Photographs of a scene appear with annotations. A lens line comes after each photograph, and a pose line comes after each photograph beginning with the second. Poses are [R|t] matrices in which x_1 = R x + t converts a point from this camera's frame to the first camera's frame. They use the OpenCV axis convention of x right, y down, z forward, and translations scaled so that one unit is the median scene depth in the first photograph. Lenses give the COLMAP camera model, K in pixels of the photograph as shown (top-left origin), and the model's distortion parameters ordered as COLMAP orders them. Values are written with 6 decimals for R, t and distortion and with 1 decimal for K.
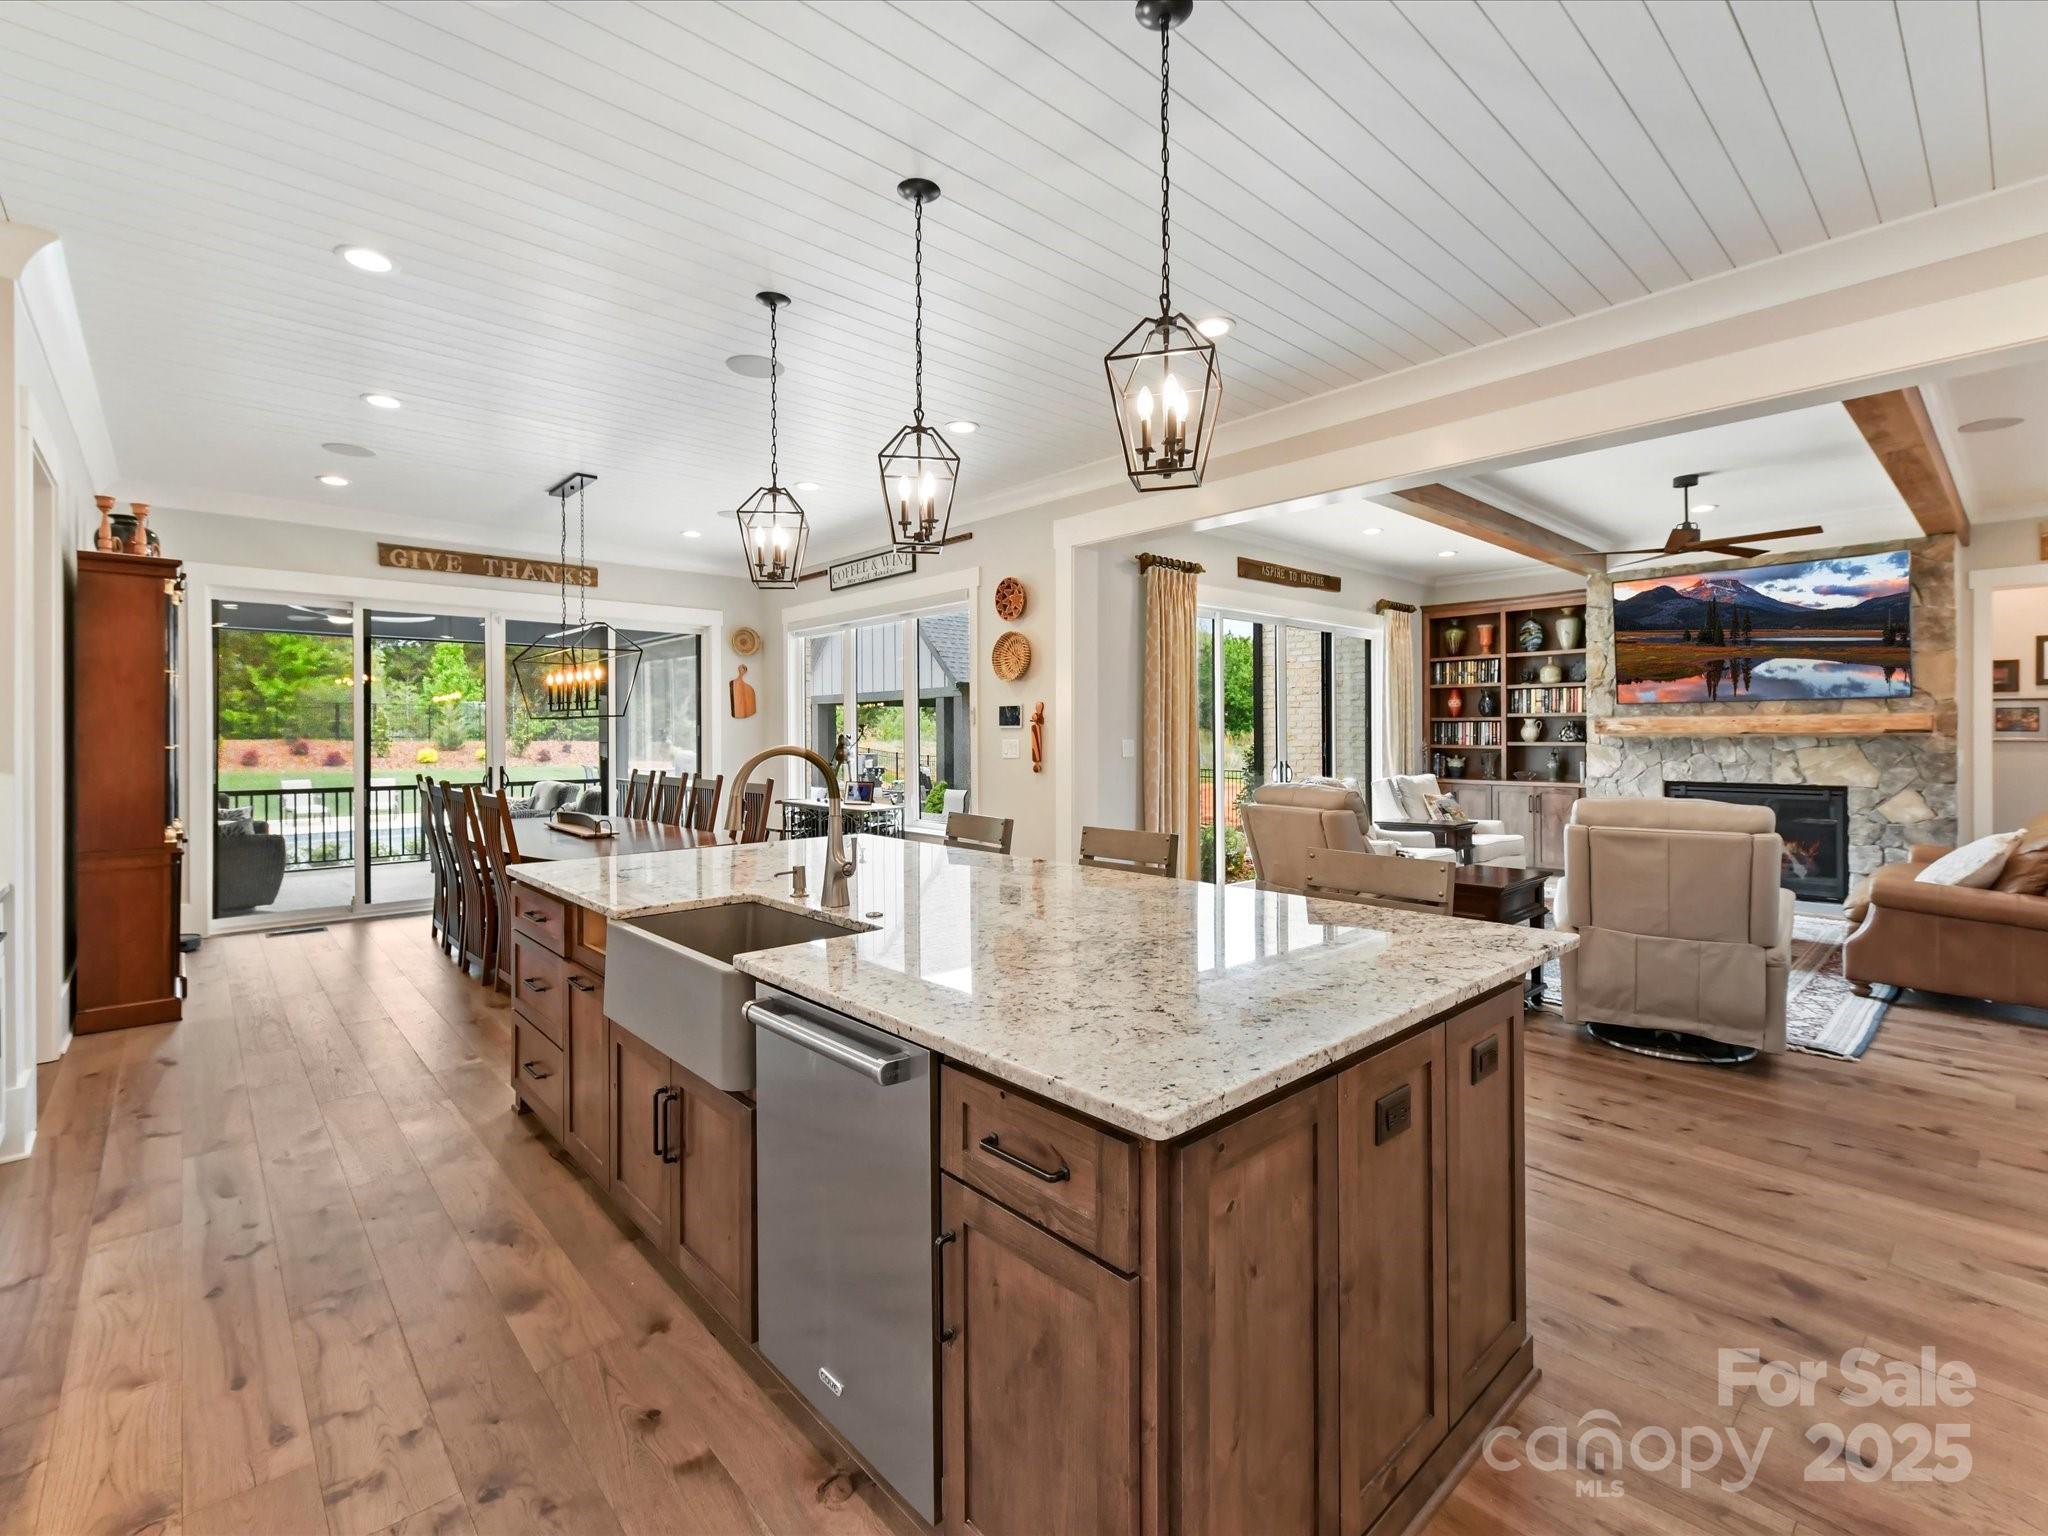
lens RADIAL K [[931.1, 0, 1011.4], [0, 931.1, 733.5], [0, 0, 1]] dist [0.001774, 0.000733]
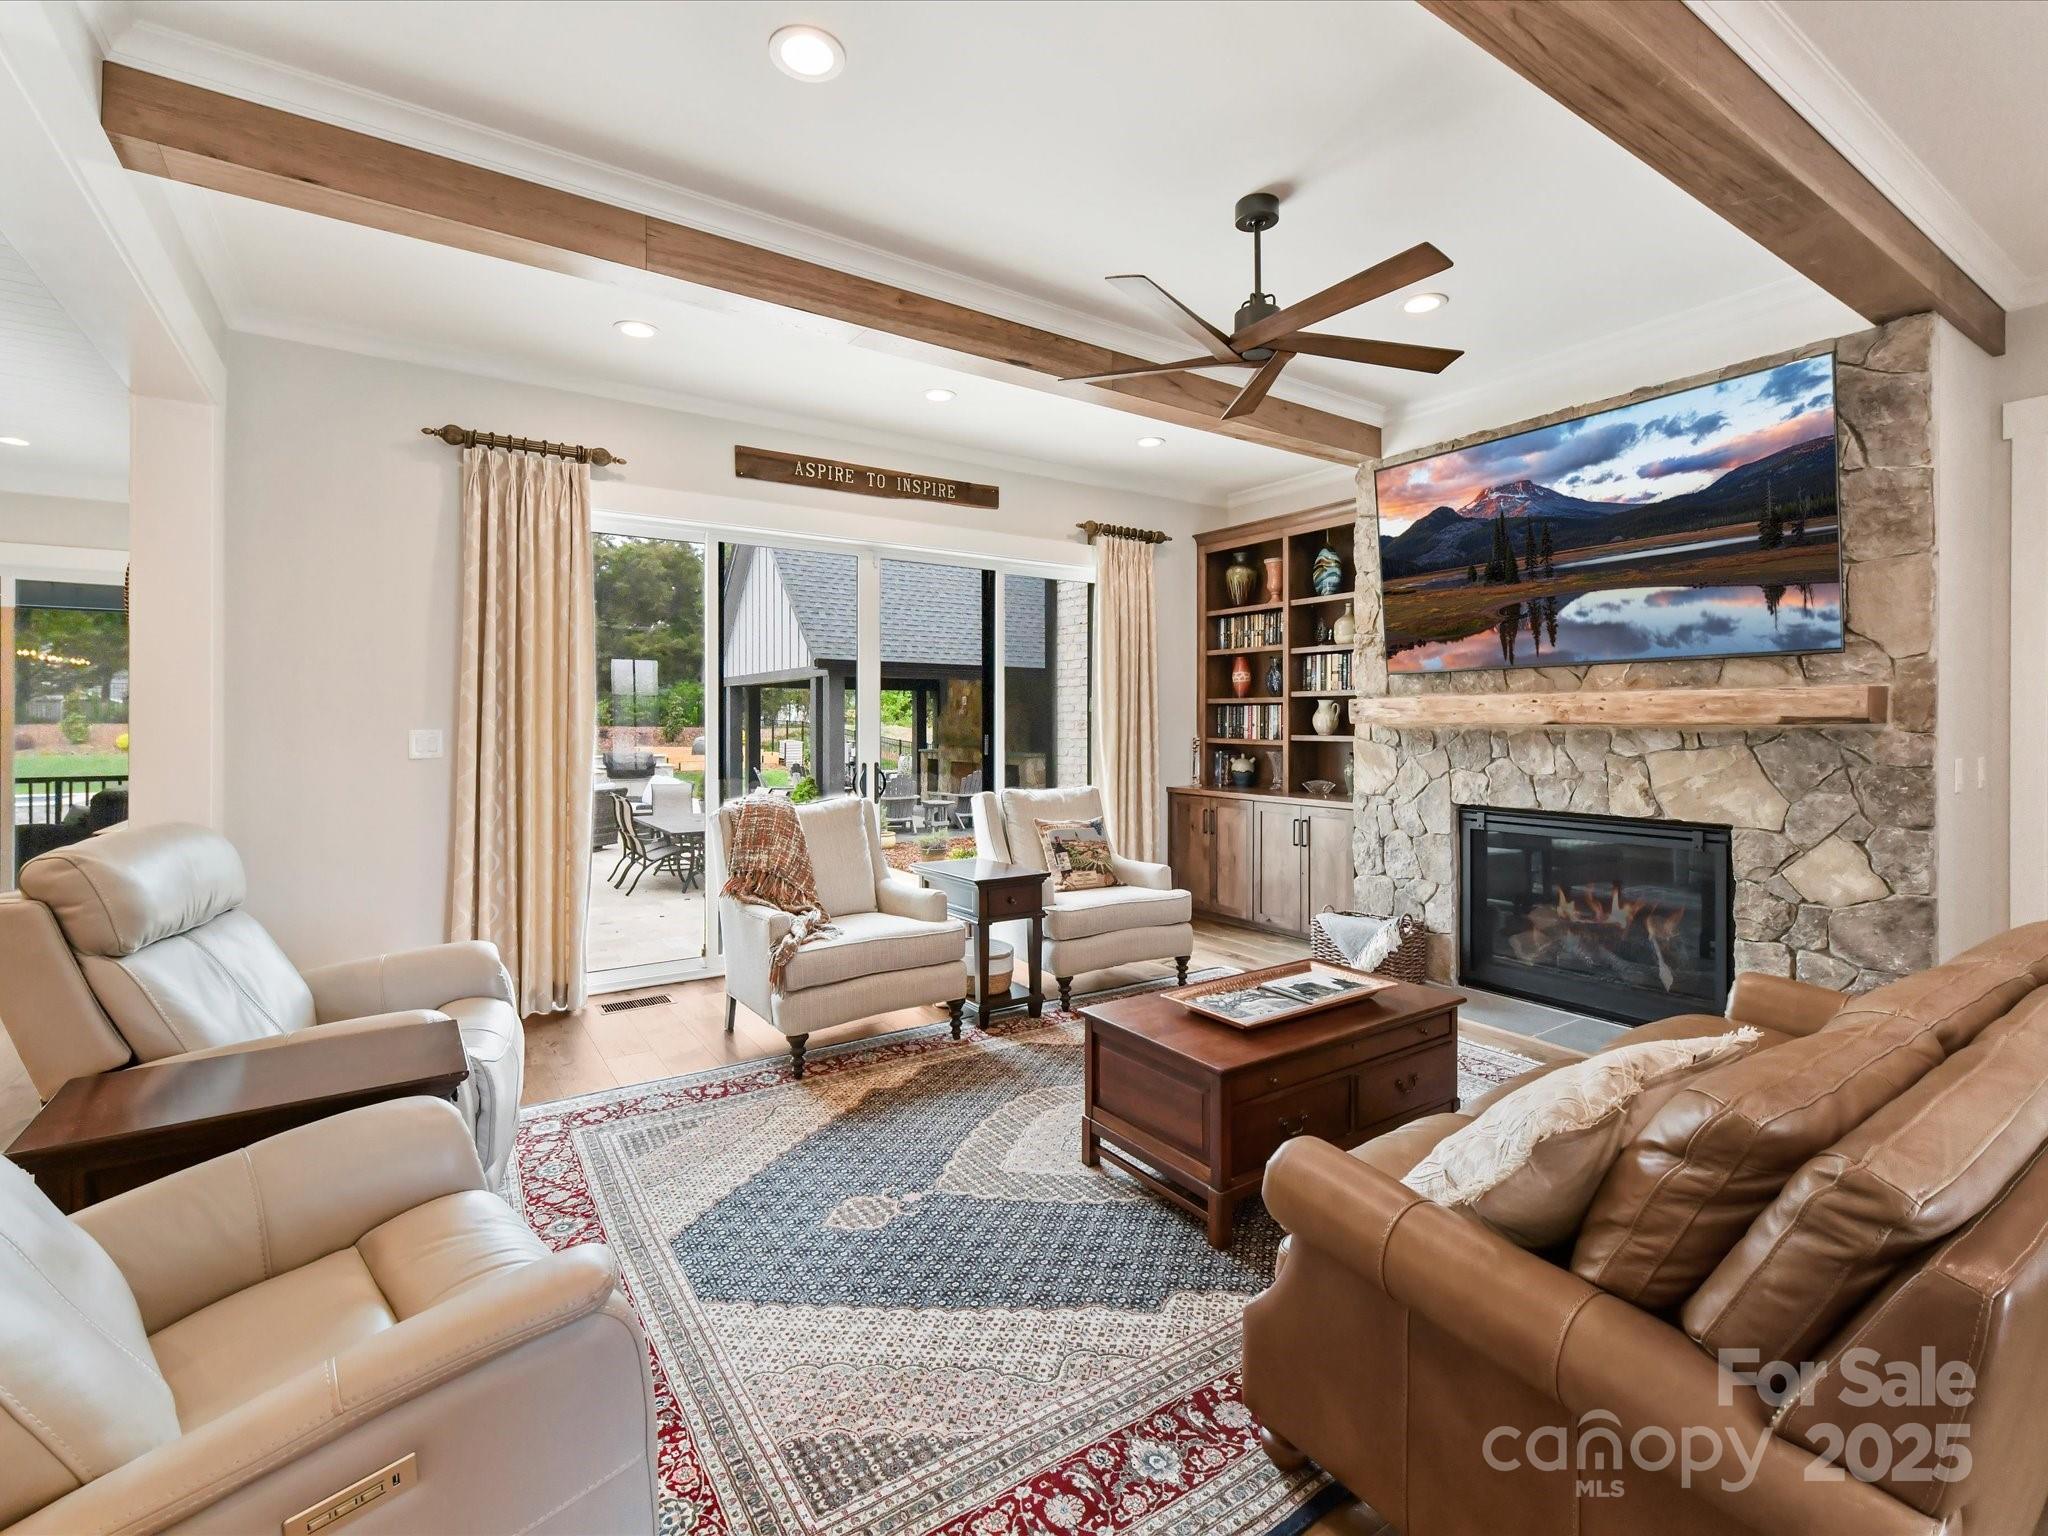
lens RADIAL K [[931.1, 0, 1017.0], [0, 931.1, 720.5], [0, 0, 1]] dist [0.001774, 0.000733]
pose [[0.989445, 0.003453, -0.144867, 0.533219], [-0.003257, 0.999993, 0.001587, -0.001661], [0.144872, -0.001098, 0.989450, 0.394273]]
